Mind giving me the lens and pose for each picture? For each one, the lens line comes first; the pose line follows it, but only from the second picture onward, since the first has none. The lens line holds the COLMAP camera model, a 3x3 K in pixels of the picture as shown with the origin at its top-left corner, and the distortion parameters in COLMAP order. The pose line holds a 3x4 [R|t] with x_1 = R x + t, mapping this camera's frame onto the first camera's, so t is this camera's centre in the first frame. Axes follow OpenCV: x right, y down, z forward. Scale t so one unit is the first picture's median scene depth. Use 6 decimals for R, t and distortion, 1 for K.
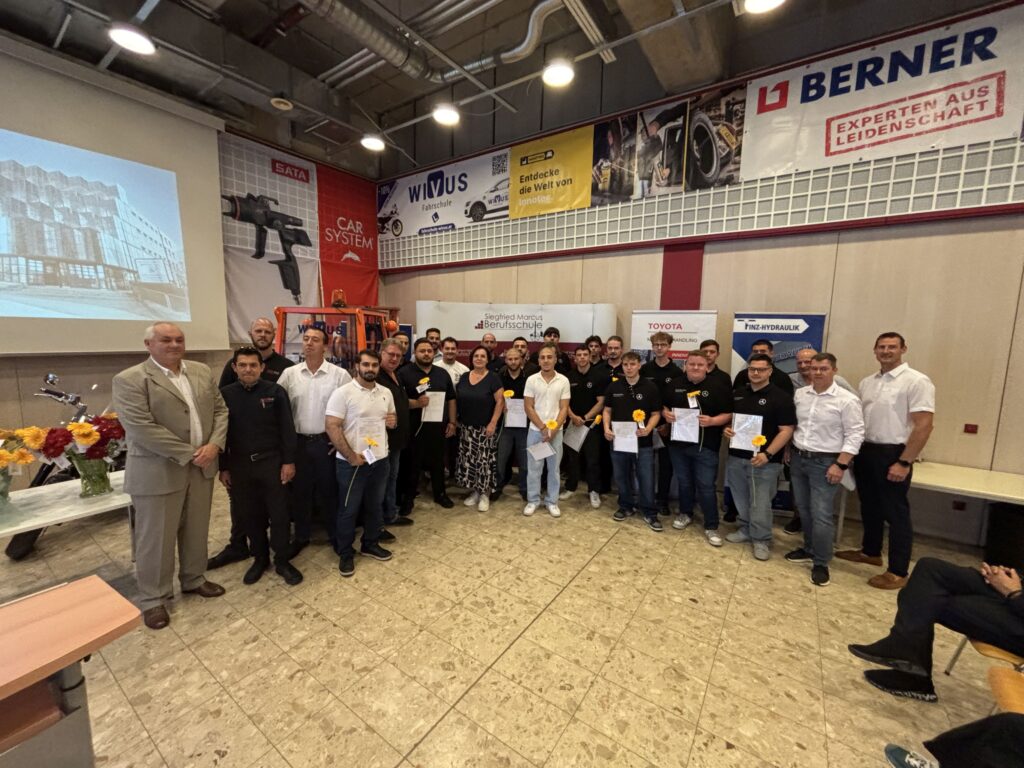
lens RADIAL K [[416.5, 0, 509.2], [0, 416.5, 384.0], [0, 0, 1]] dist [-0.007437, 0.002722]
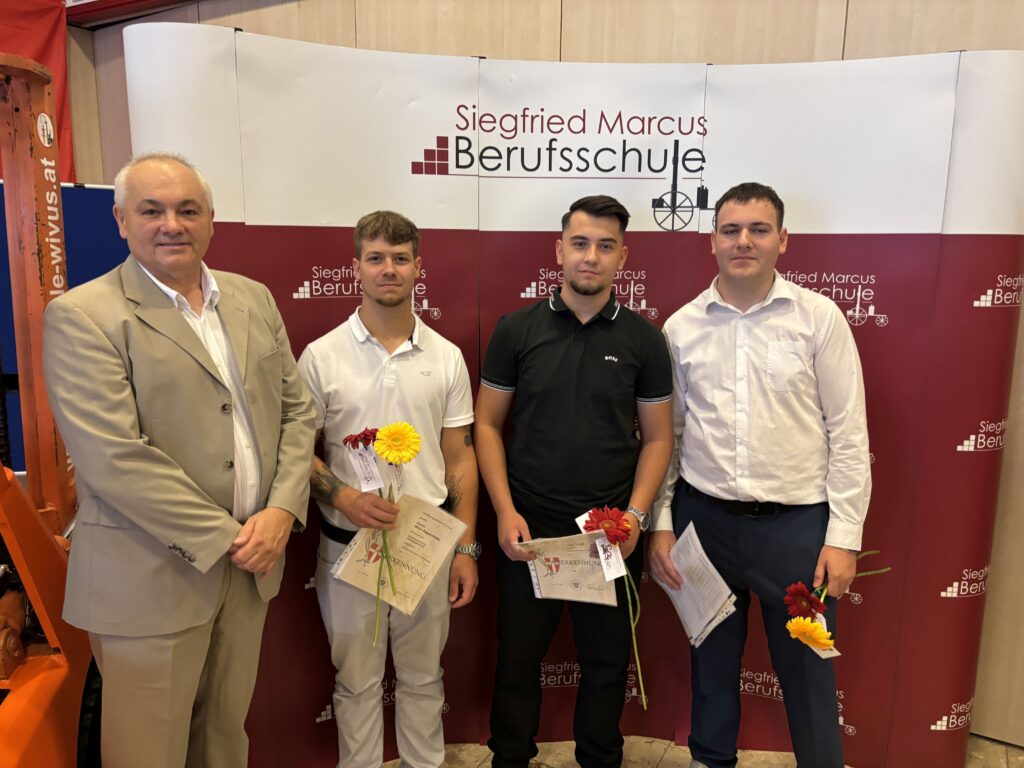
lens RADIAL K [[775.3, 0, 510.9], [0, 775.3, 386.0], [0, 0, 1]] dist [0.047661, -0.054924]
pose [[0.996243, -0.020413, 0.084158, -0.076559], [0.015603, 0.998228, 0.057419, -0.048711], [-0.085181, -0.055891, 0.994797, 0.650231]]
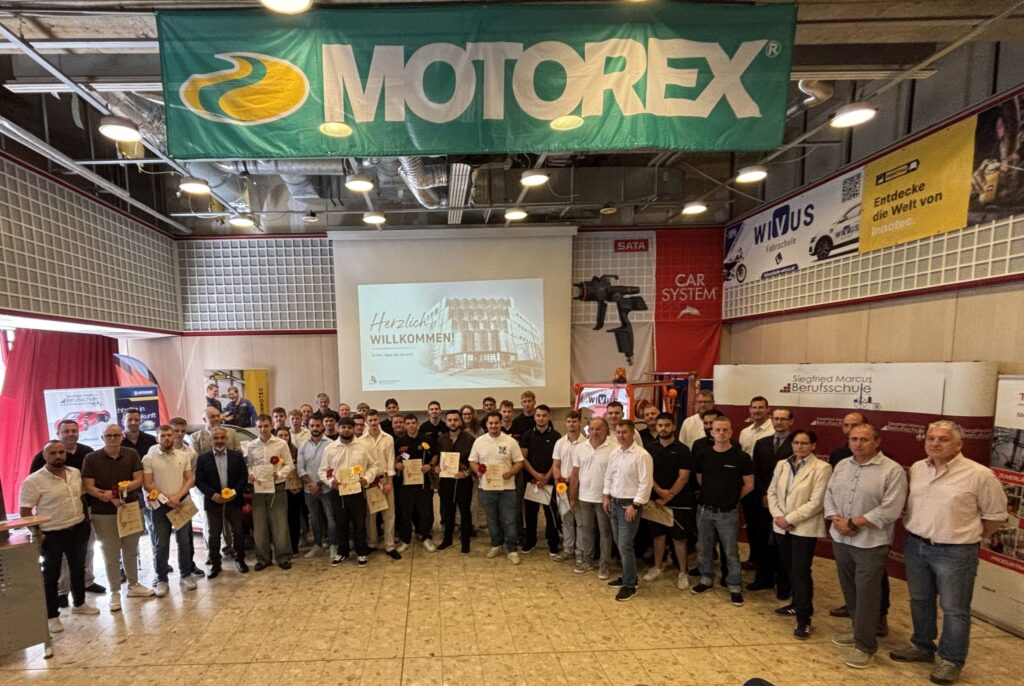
lens RADIAL K [[544.5, 0, 445.8], [0, 544.5, 428.4], [0, 0, 1]] dist [0.000634, 0.003282]
pose [[0.590615, 0.062609, -0.804521, 0.510947], [-0.066238, 0.997383, 0.028990, -0.048263], [0.804230, 0.036168, 0.593216, -0.326353]]
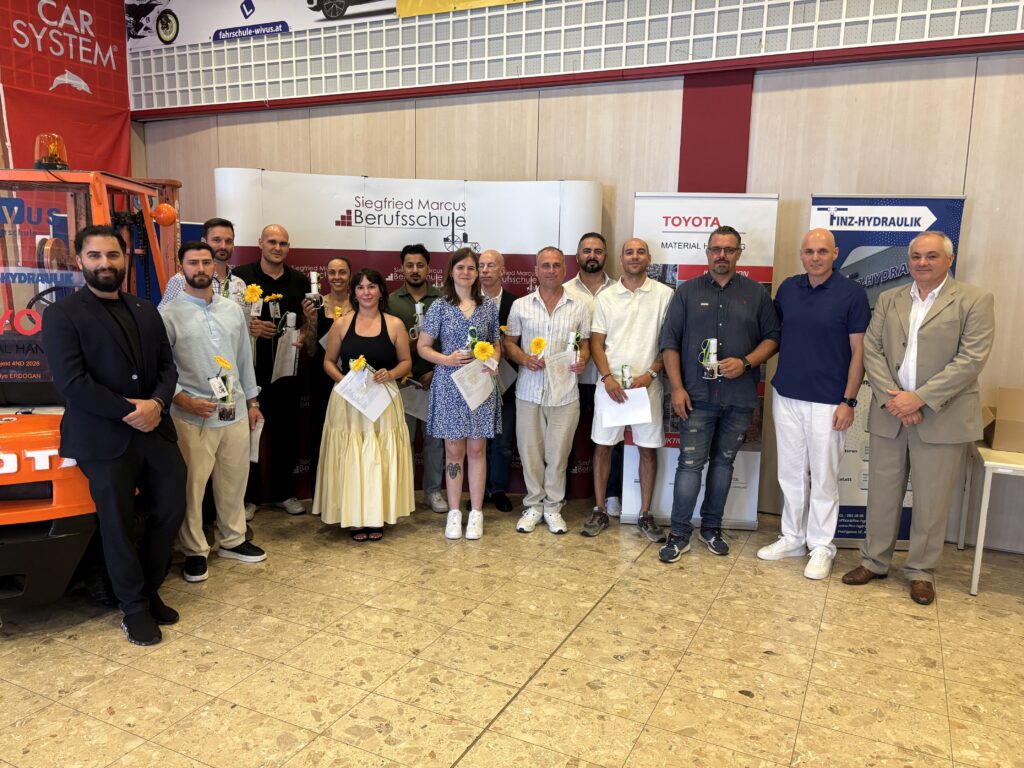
lens RADIAL K [[775.3, 0, 513.3], [0, 775.3, 377.5], [0, 0, 1]] dist [0.047661, -0.054924]
pose [[0.988785, -0.019936, 0.148011, -0.012428], [0.015467, 0.999391, 0.031285, 0.031950], [-0.148545, -0.028645, 0.988491, 0.002817]]
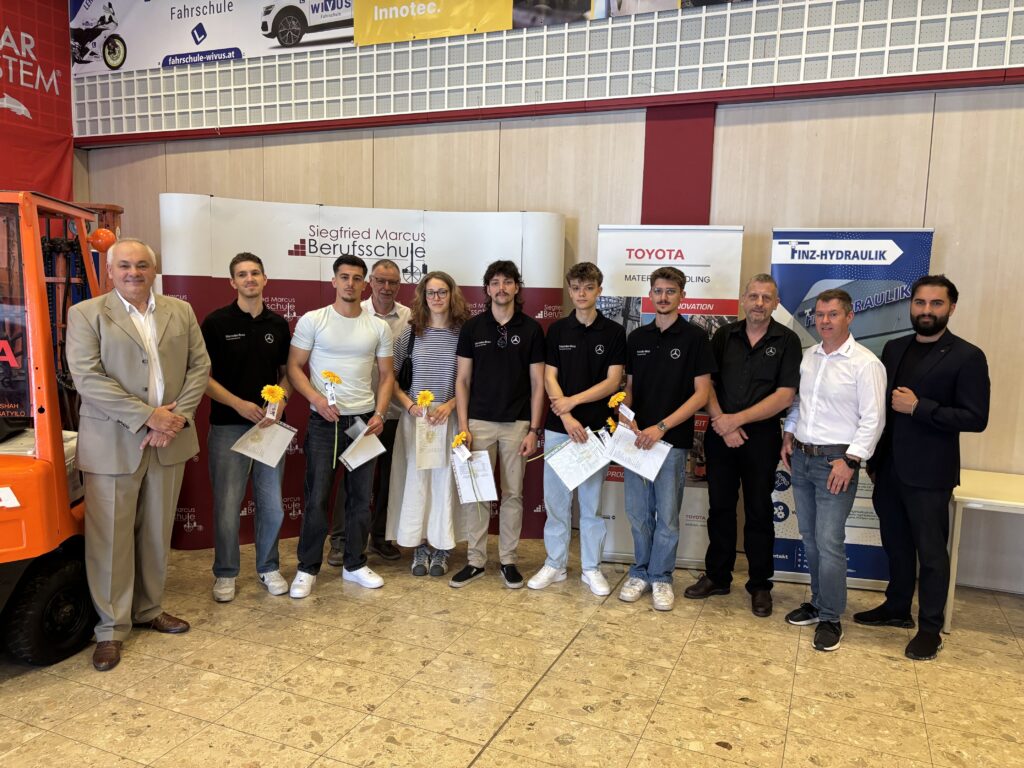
lens RADIAL K [[775.3, 0, 515.6], [0, 775.3, 386.0], [0, 0, 1]] dist [0.047661, -0.054924]
pose [[0.978800, -0.015120, 0.204259, -0.010865], [0.016873, 0.999834, -0.006839, 0.037559], [-0.204121, 0.010141, 0.978893, 0.038910]]
